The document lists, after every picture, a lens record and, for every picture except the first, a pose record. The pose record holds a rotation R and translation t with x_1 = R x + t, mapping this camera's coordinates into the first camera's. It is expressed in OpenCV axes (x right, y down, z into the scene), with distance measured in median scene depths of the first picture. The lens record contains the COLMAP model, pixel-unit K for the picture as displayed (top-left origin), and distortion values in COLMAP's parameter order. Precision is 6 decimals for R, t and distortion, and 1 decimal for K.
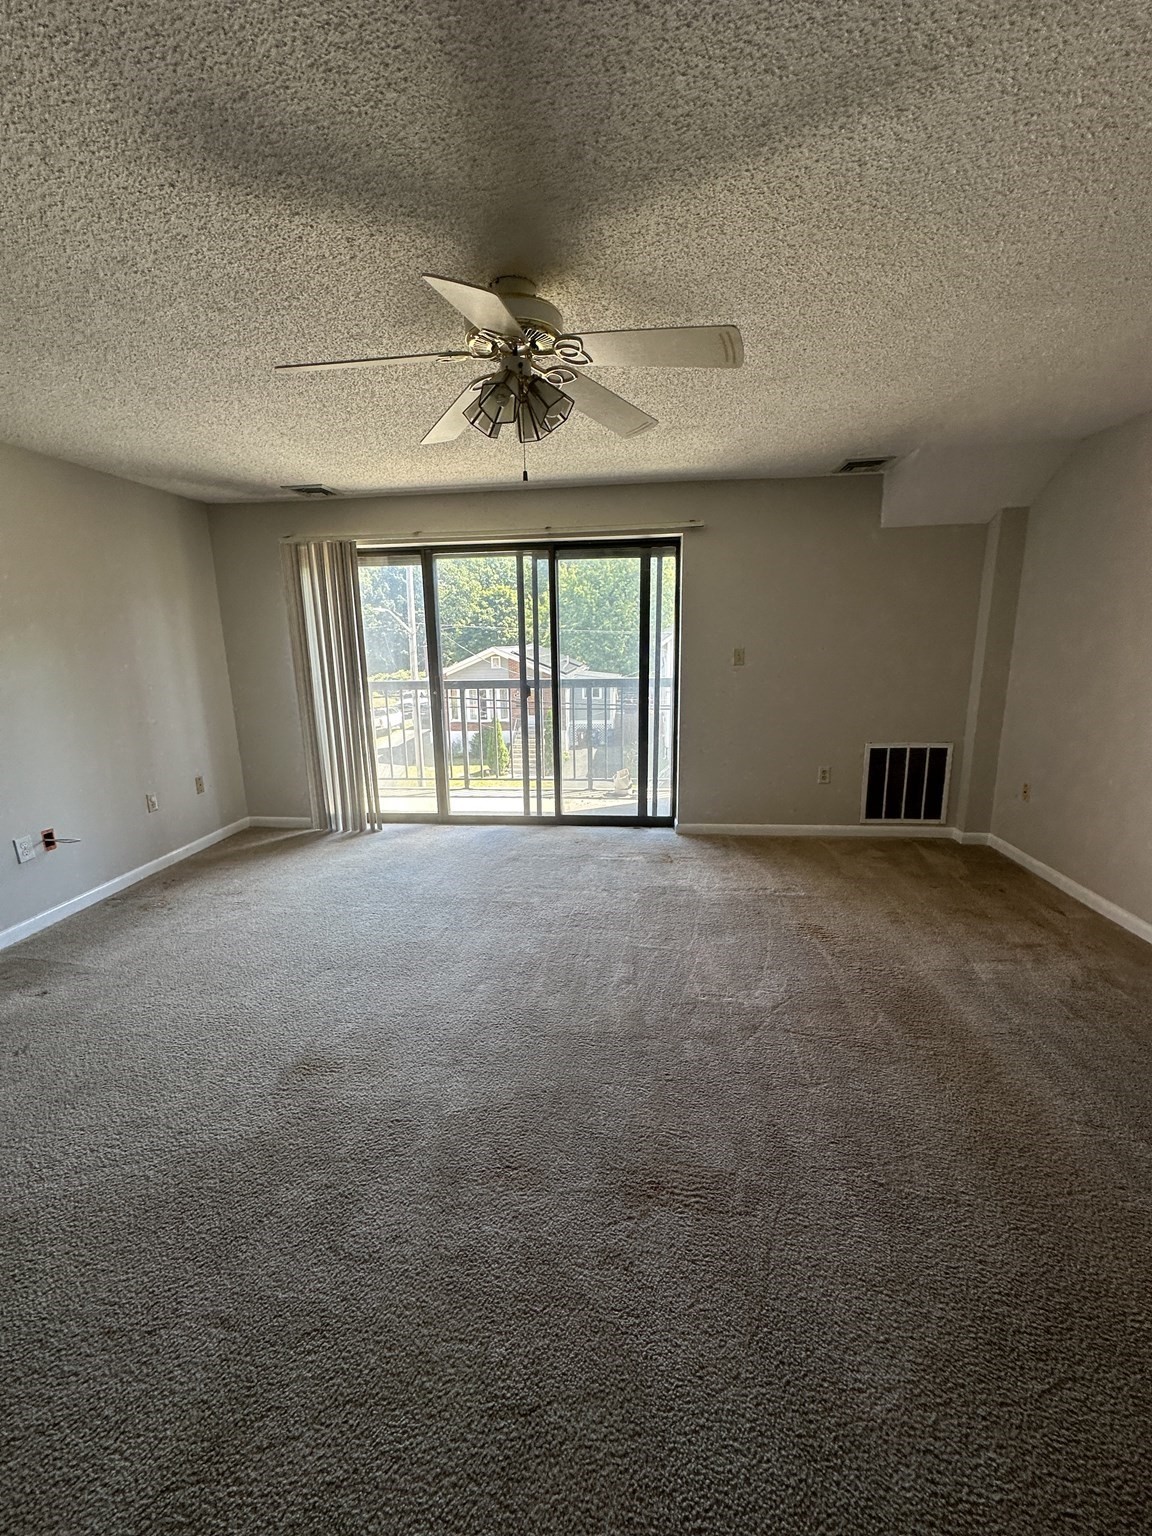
lens RADIAL K [[617.9, 0, 578.9], [0, 617.9, 768.3], [0, 0, 1]] dist [-0.005473, 0.000951]
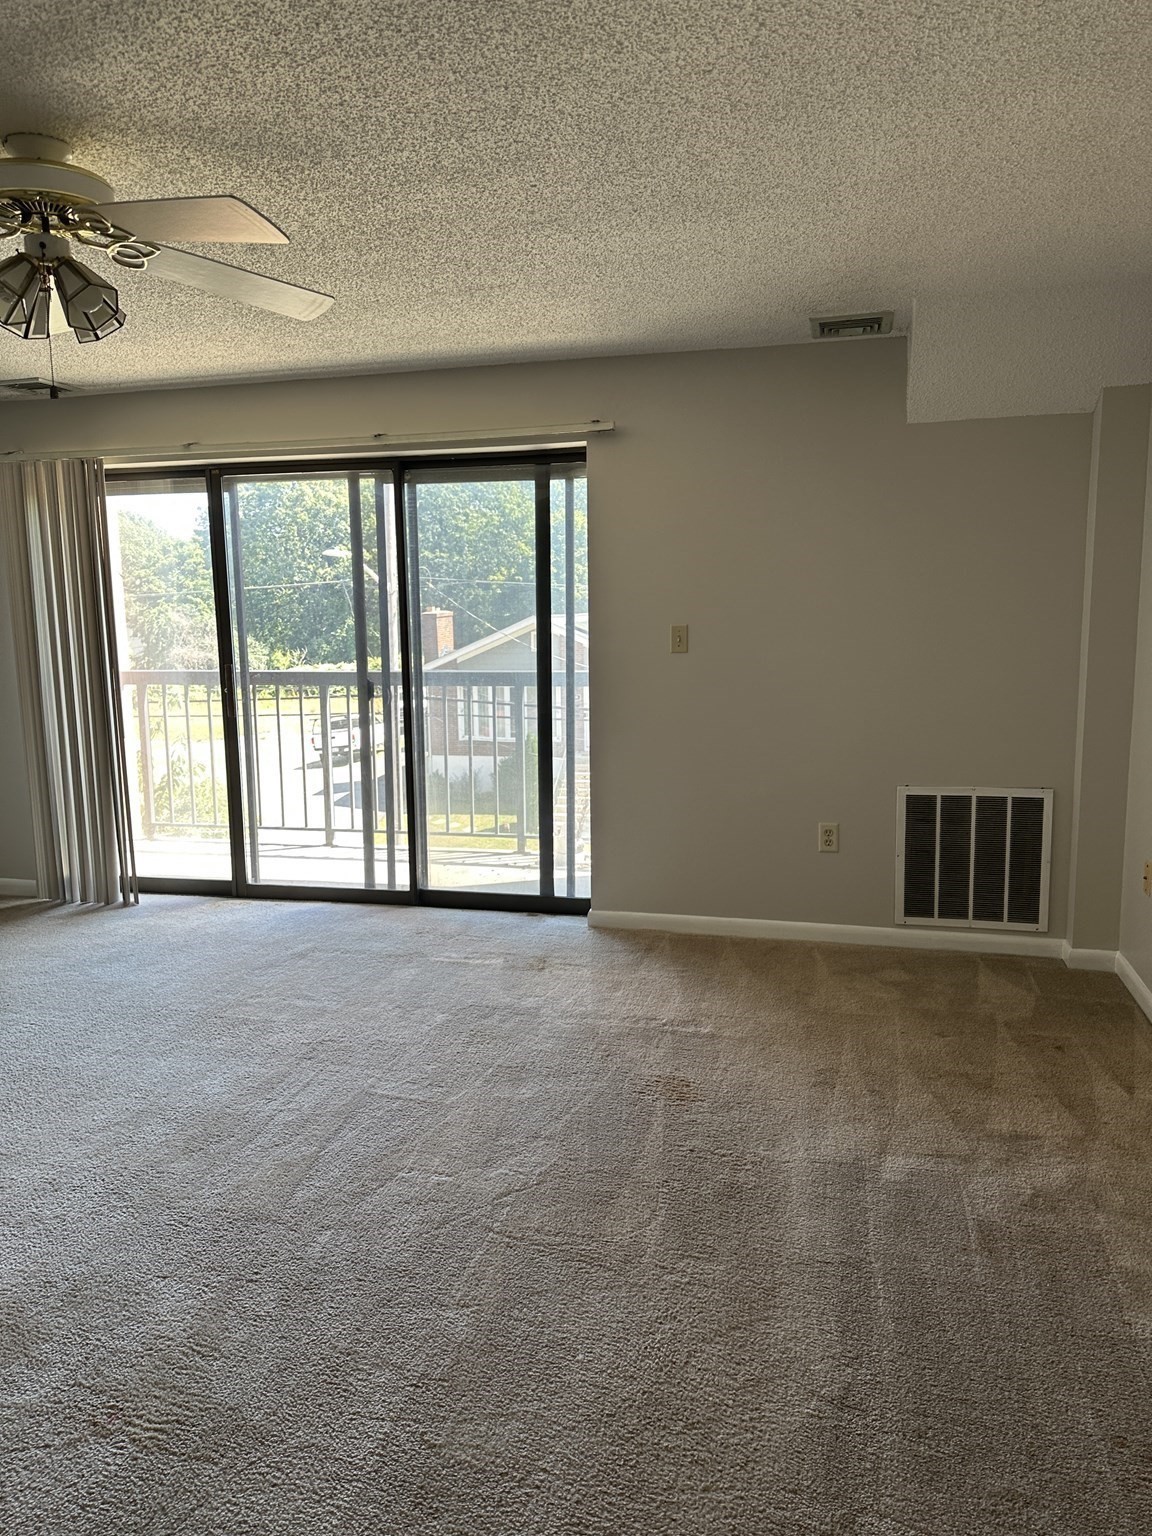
lens RADIAL K [[1086.5, 0, 569.6], [0, 1086.5, 762.3], [0, 0, 1]] dist [0.045650, -0.058429]
pose [[0.990021, 0.022861, -0.139054, 0.326732], [-0.030873, 0.997968, -0.055736, 0.004629], [0.137497, 0.059473, 0.988715, -0.072989]]
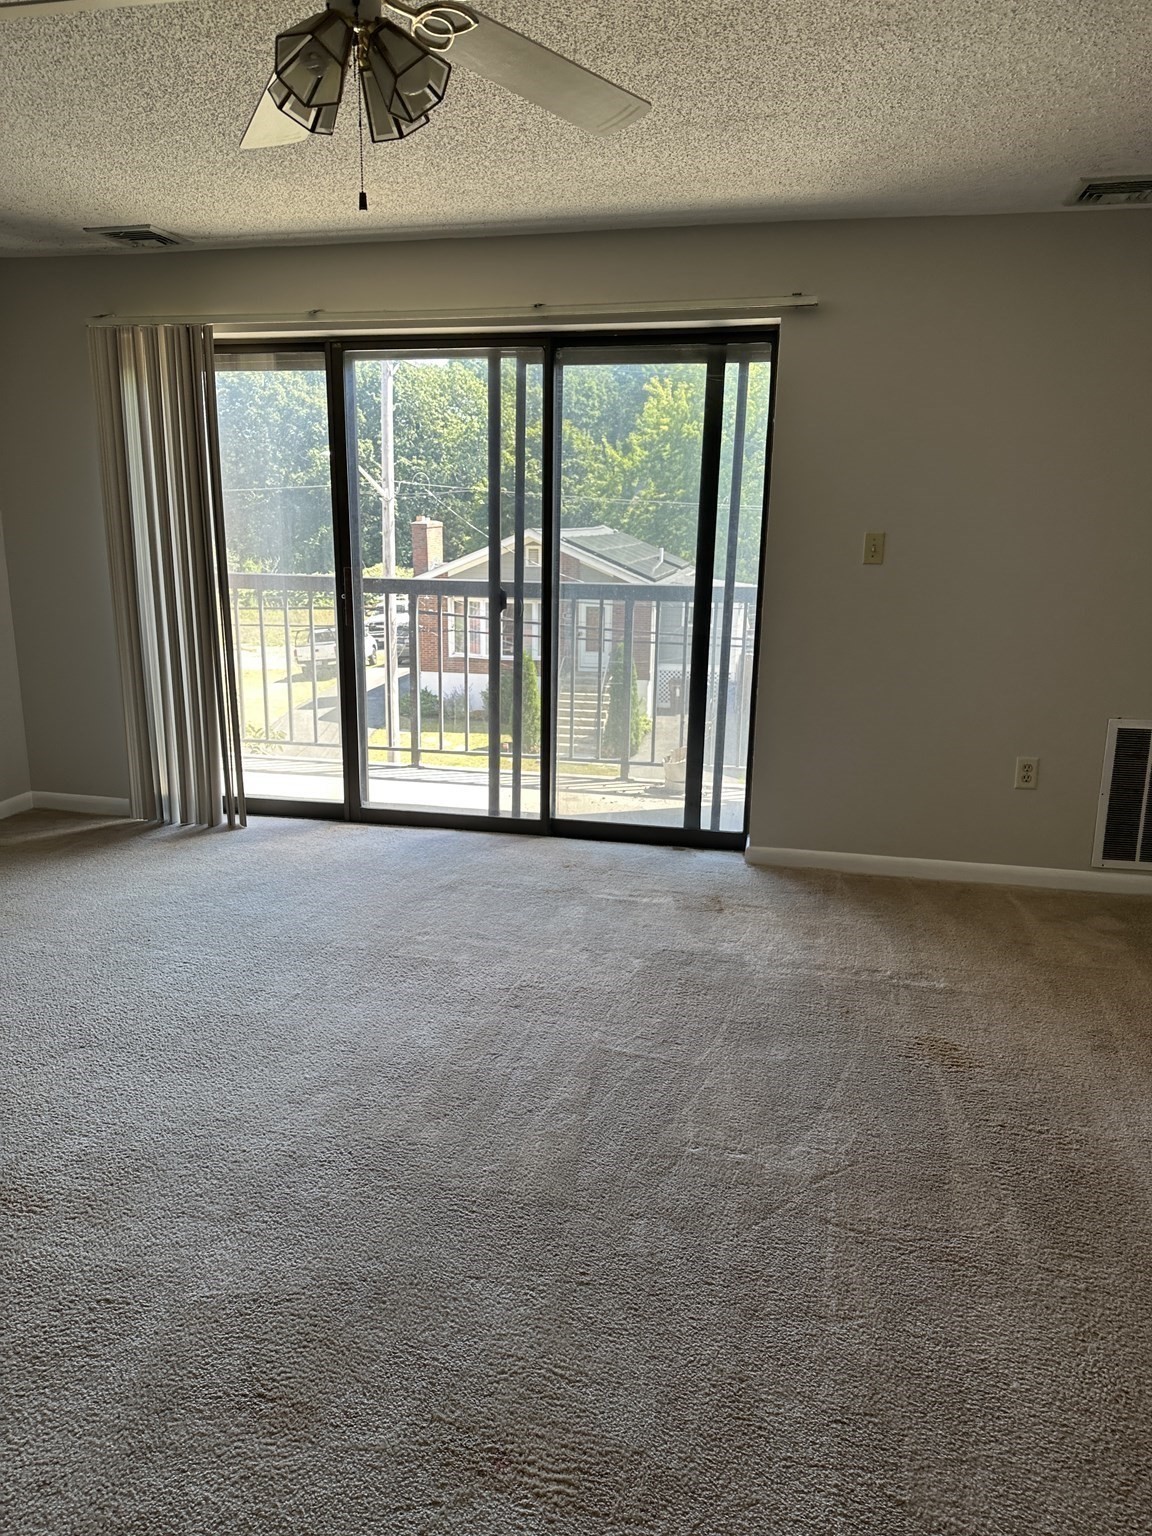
lens RADIAL K [[1086.5, 0, 569.2], [0, 1086.5, 774.2], [0, 0, 1]] dist [0.045650, -0.058429]
pose [[0.992981, 0.054943, -0.104737, 0.110302], [-0.052225, 0.998228, 0.028530, 0.005512], [0.106119, -0.022860, 0.994091, 0.004632]]
